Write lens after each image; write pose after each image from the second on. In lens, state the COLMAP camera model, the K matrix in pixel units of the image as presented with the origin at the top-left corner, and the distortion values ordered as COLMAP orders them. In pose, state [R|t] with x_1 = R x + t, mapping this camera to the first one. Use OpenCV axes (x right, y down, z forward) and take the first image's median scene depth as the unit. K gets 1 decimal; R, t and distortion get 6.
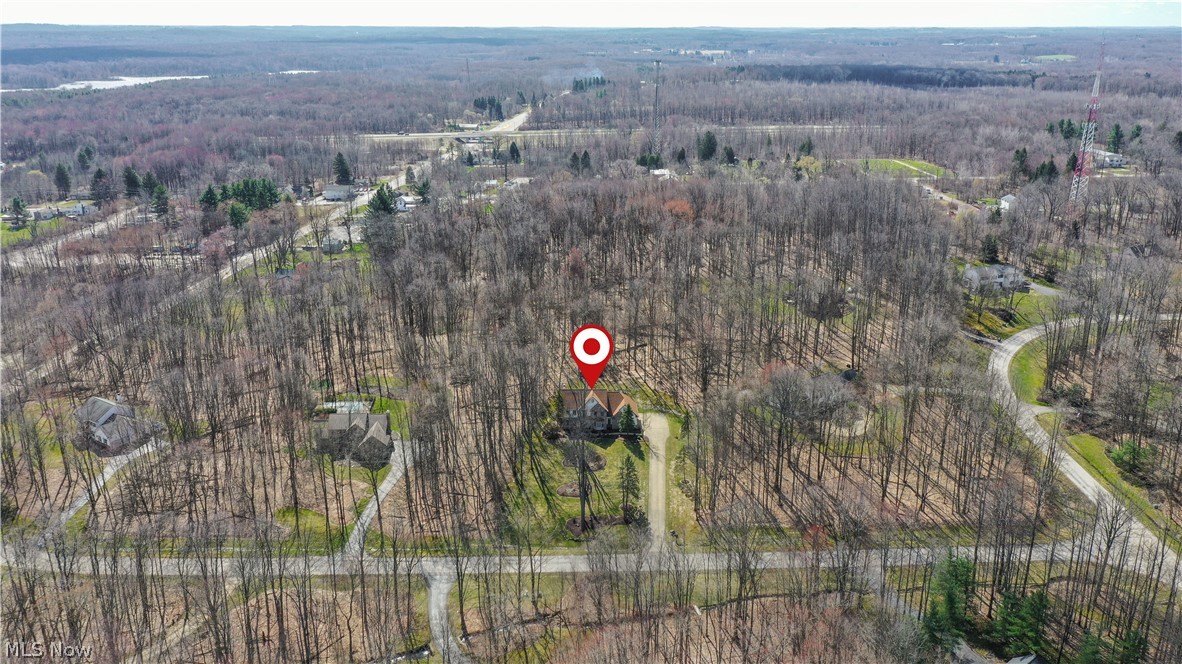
lens RADIAL K [[952.8, 0, 591.0], [0, 952.8, 332.0], [0, 0, 1]] dist [0.011433, 0.005912]
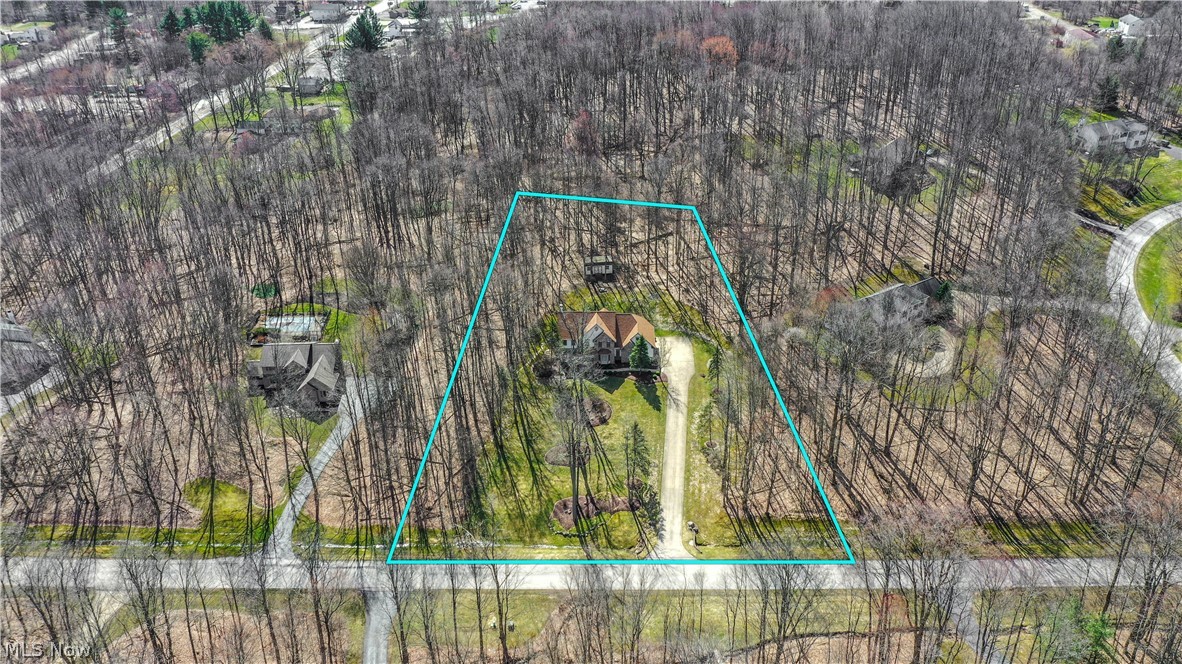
lens RADIAL K [[952.8, 0, 591.0], [0, 952.8, 332.0], [0, 0, 1]] dist [0.011433, 0.005912]
pose [[0.998999, 0.008308, -0.043959, 0.031837], [0.000743, 0.979390, 0.201975, -0.083073], [0.044731, -0.201806, 0.978404, 0.237364]]
